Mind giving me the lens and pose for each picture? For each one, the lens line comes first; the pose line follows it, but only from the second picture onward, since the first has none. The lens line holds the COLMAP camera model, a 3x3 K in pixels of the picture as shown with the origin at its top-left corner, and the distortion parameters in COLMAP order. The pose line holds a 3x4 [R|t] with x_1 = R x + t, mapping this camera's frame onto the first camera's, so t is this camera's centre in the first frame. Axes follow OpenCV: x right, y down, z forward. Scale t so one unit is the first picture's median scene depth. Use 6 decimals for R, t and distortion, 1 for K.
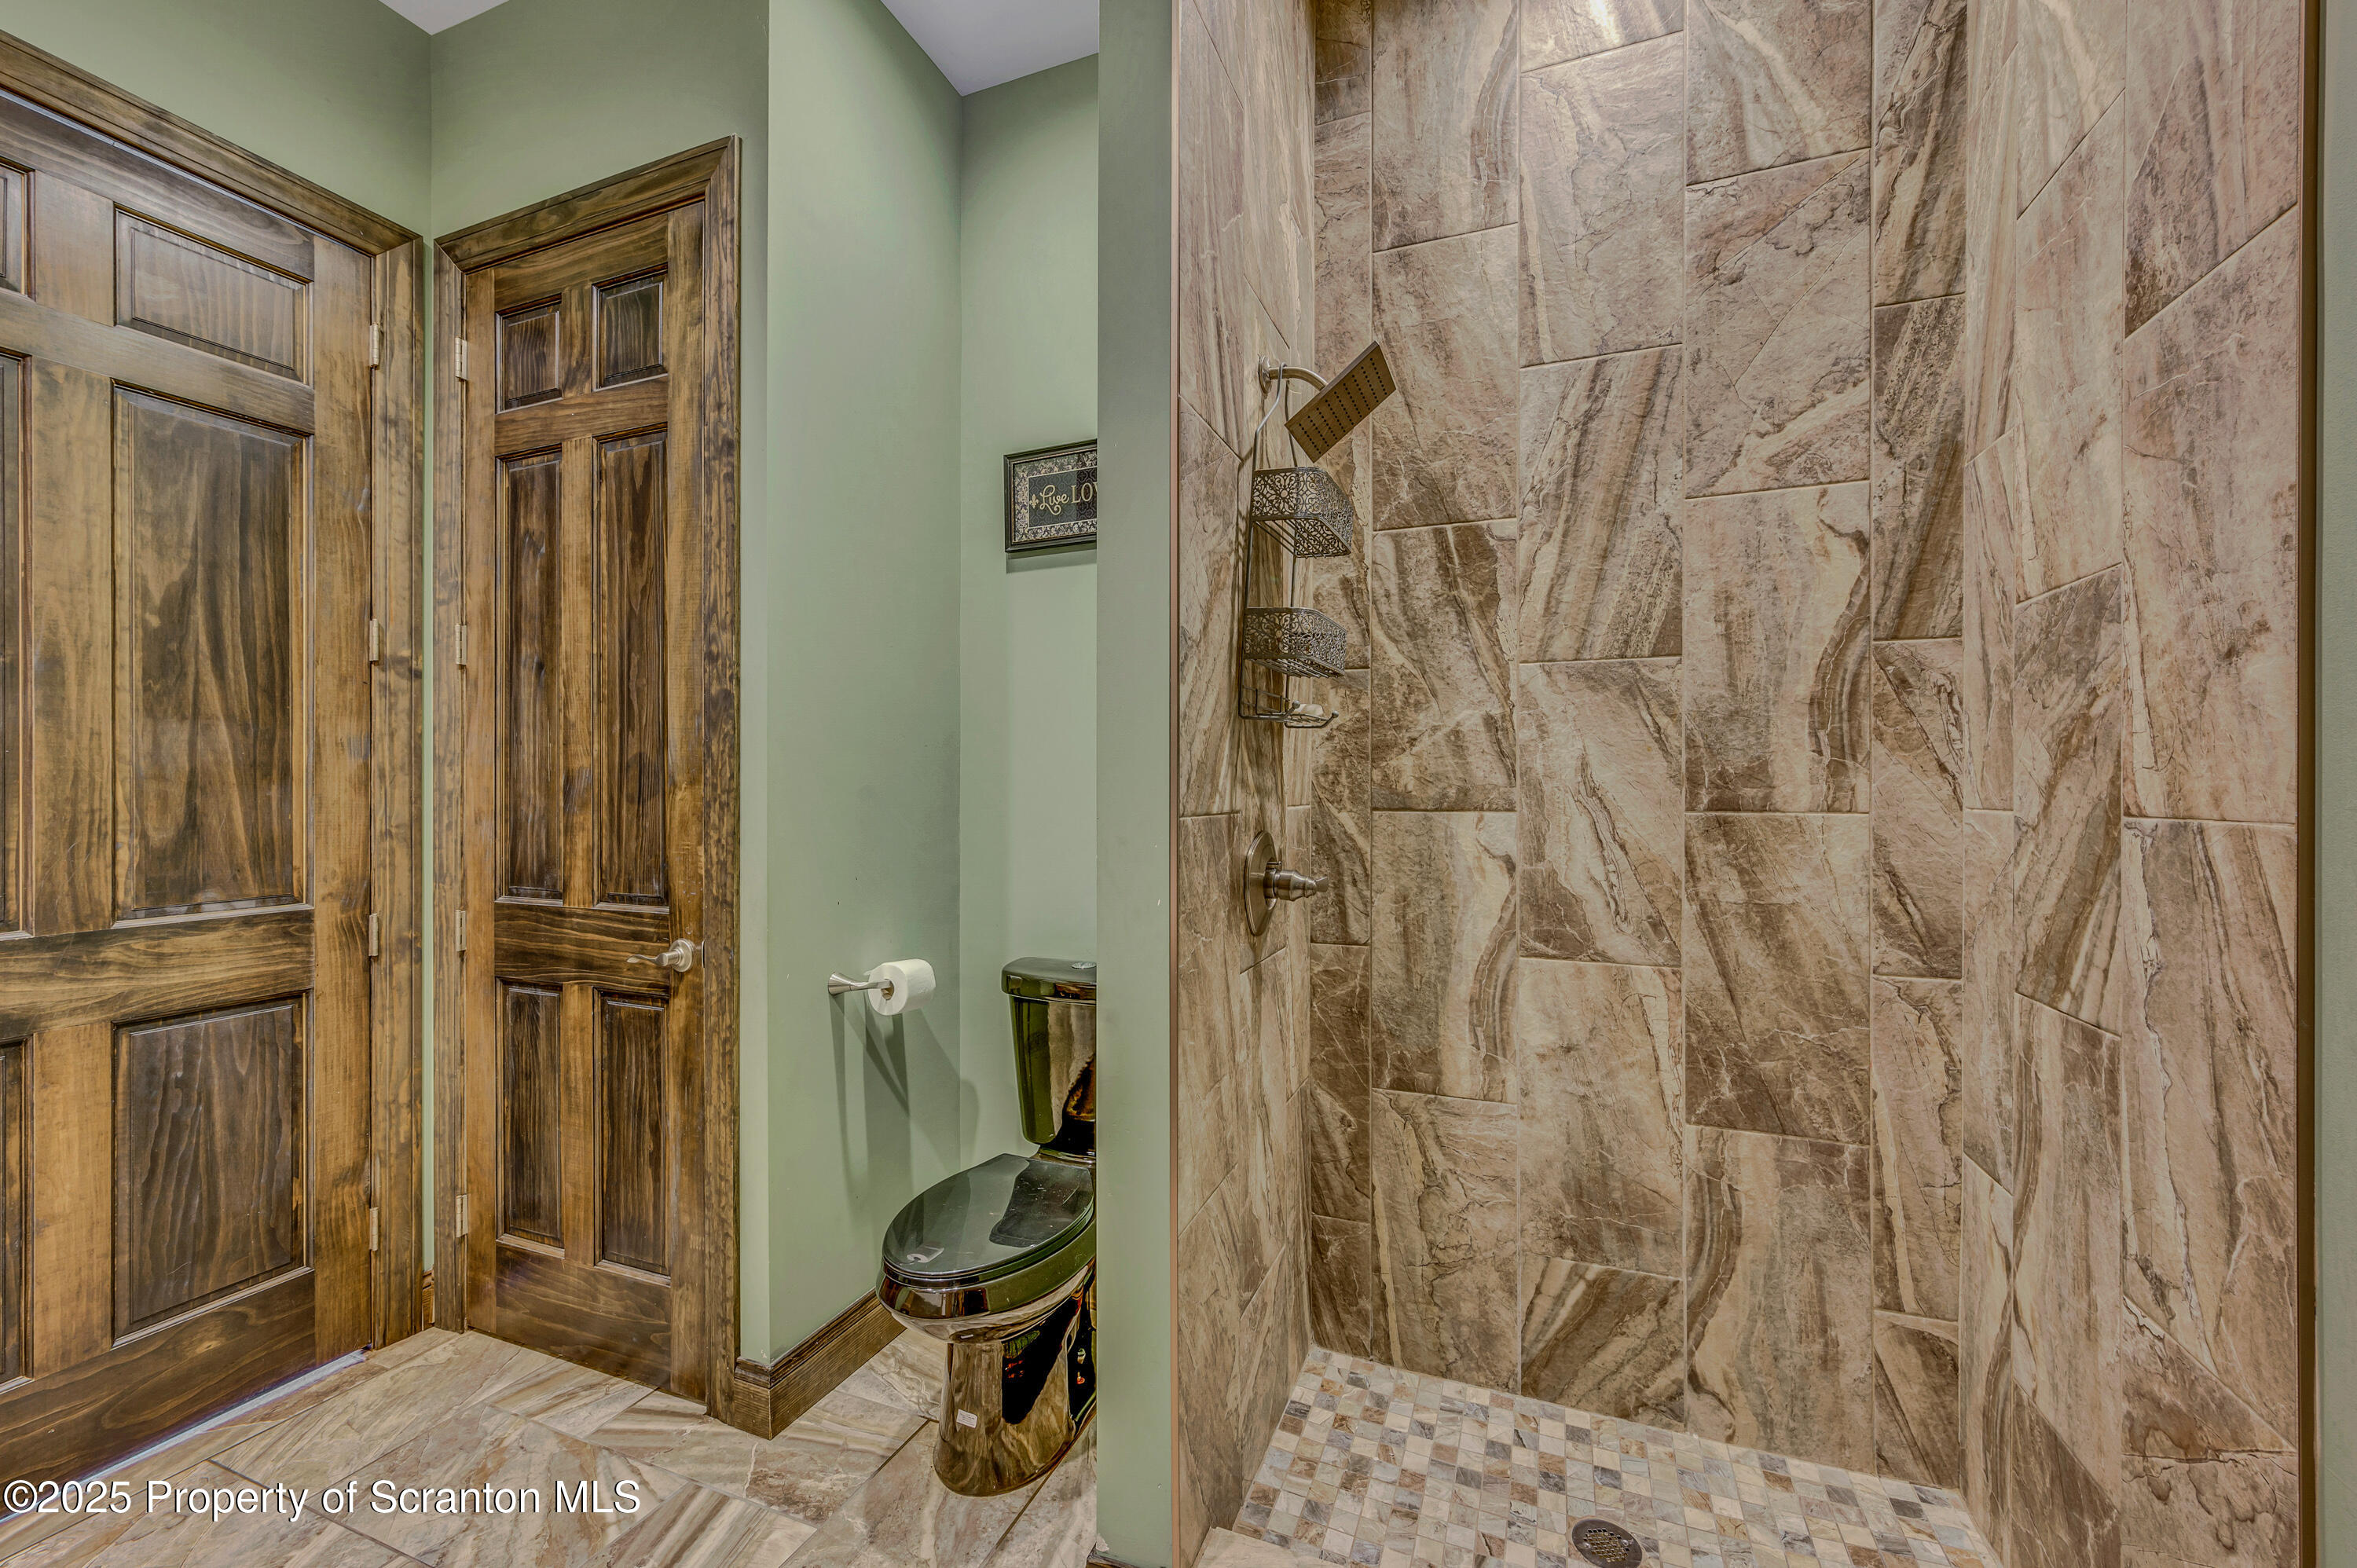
lens RADIAL K [[937.9, 0, 1178.5], [0, 937.9, 784.0], [0, 0, 1]] dist [-0.000680, 0.000016]
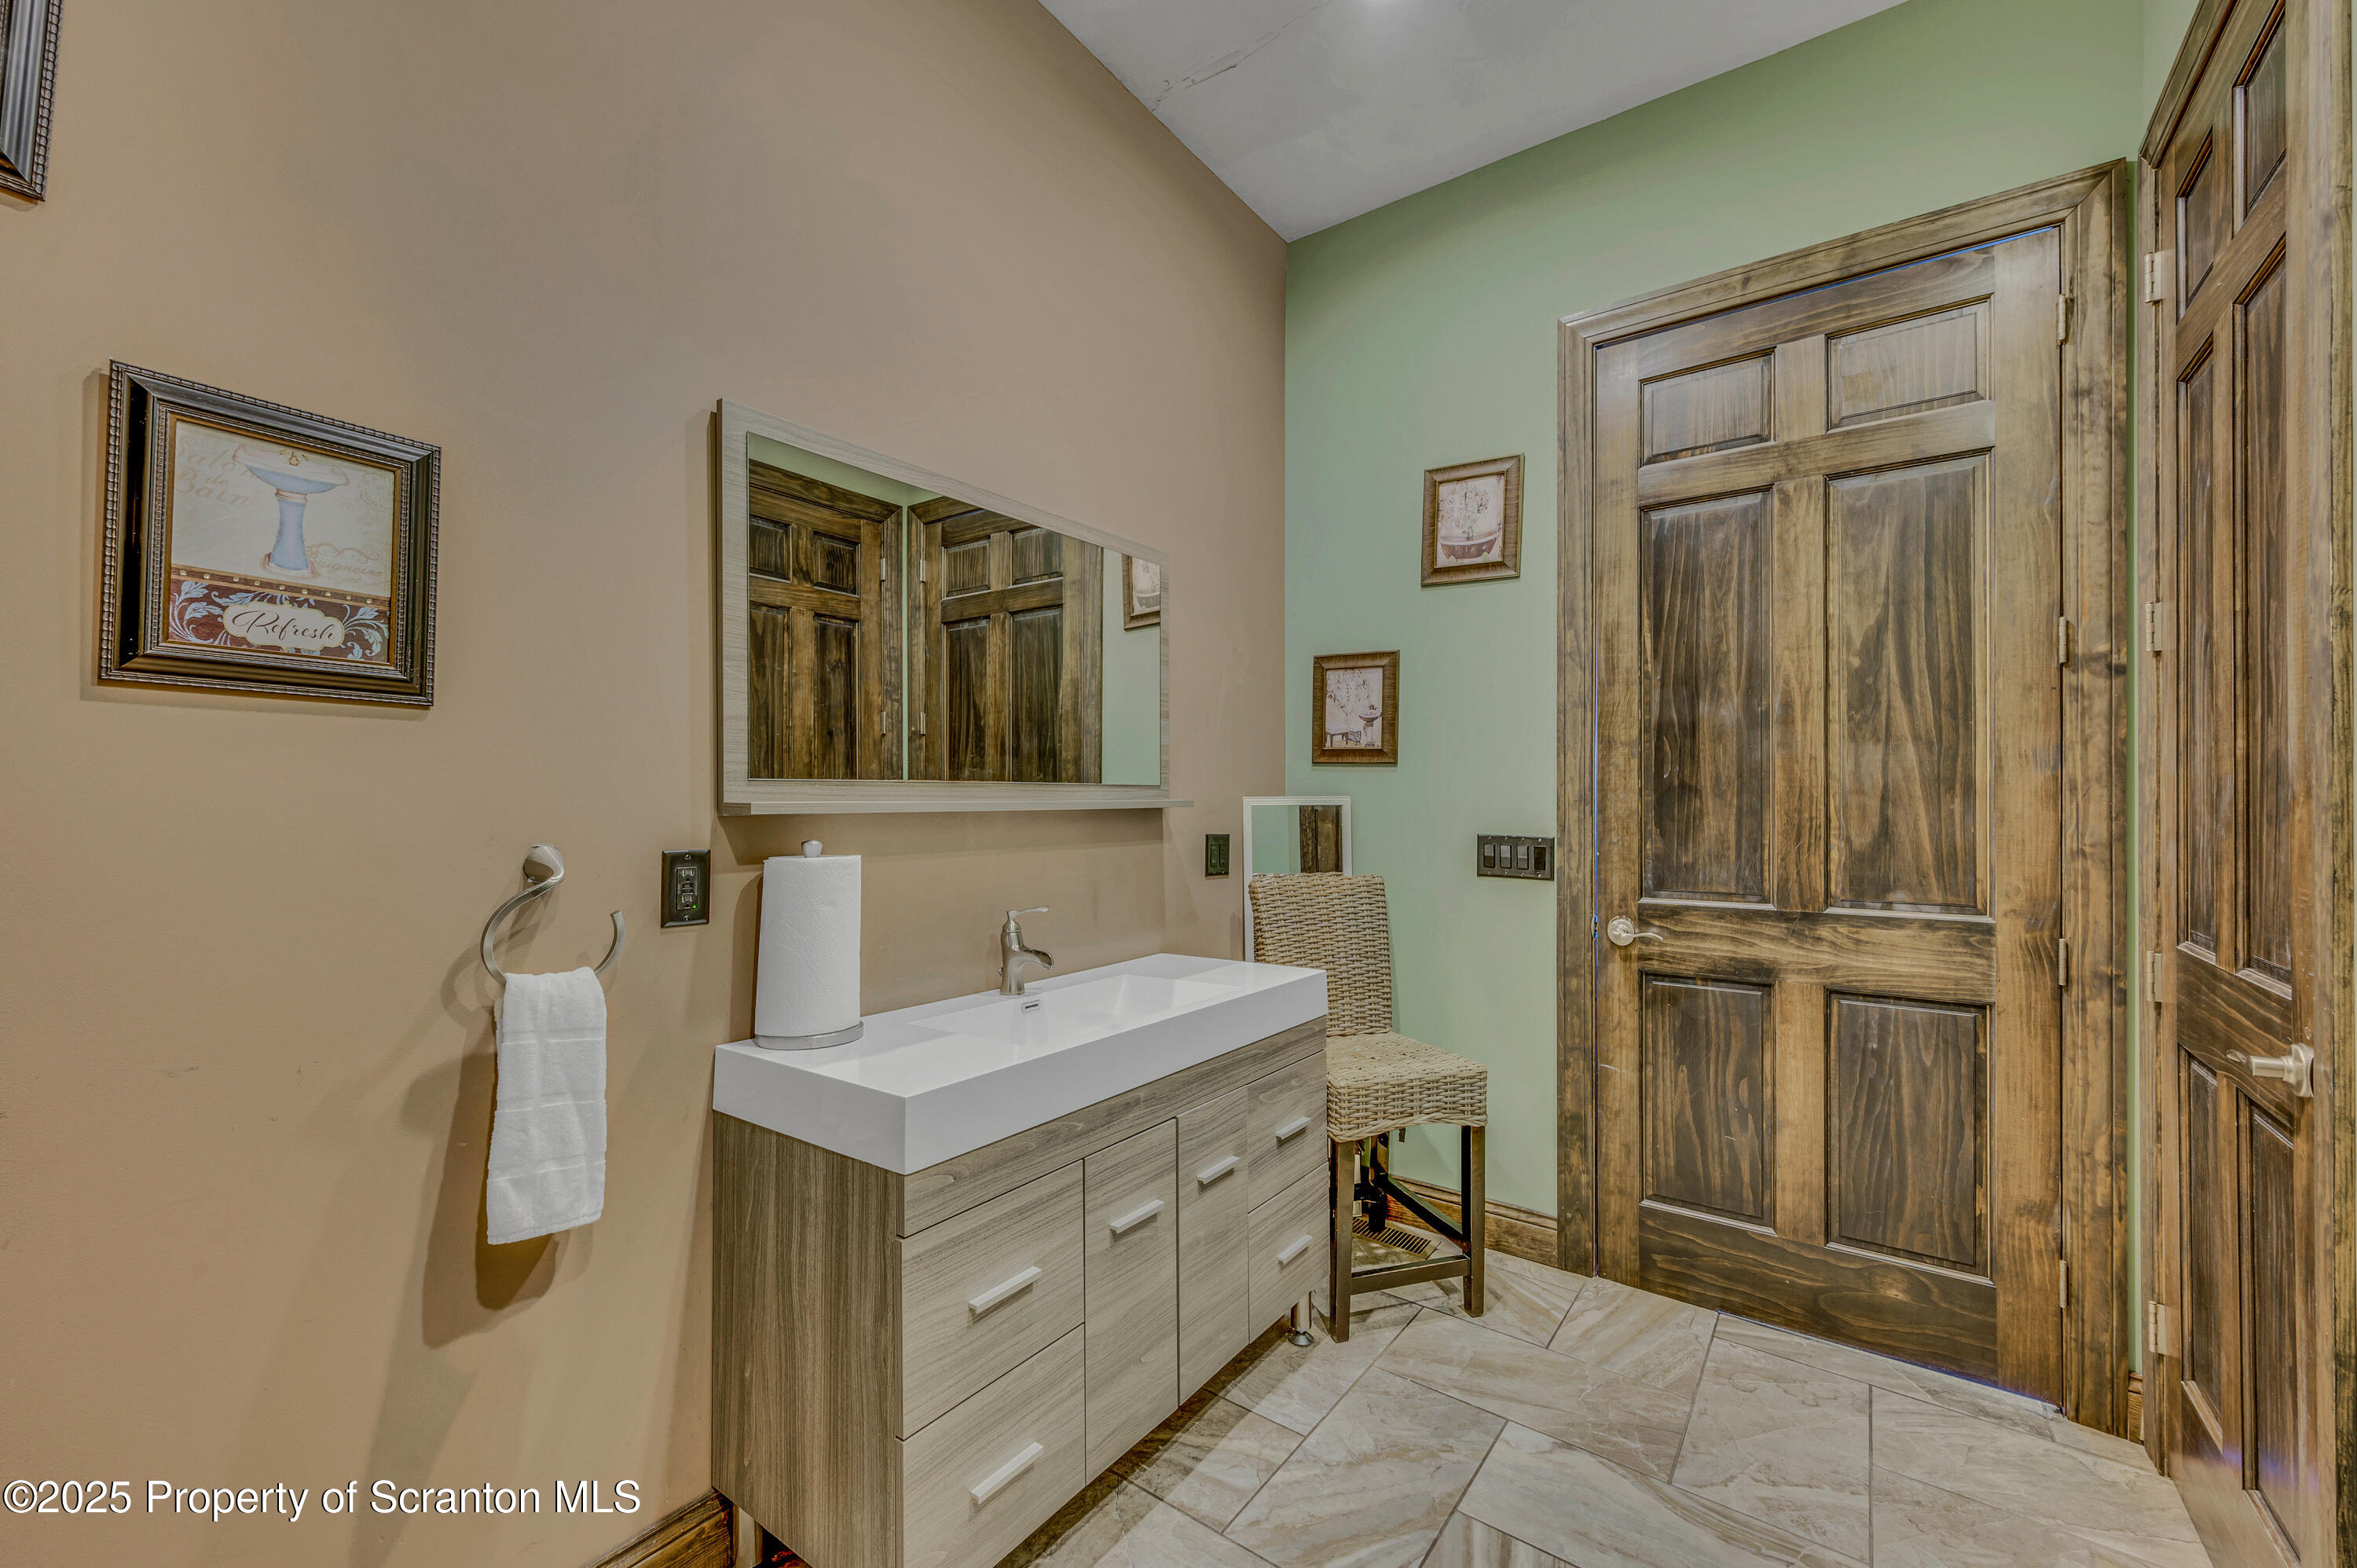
lens RADIAL K [[937.9, 0, 1178.5], [0, 937.9, 784.0], [0, 0, 1]] dist [-0.000680, 0.000016]
pose [[-0.252188, -0.007509, -0.967649, 0.279030], [0.004975, 0.999947, -0.009056, -0.010343], [0.967665, -0.007098, -0.252137, 0.446544]]
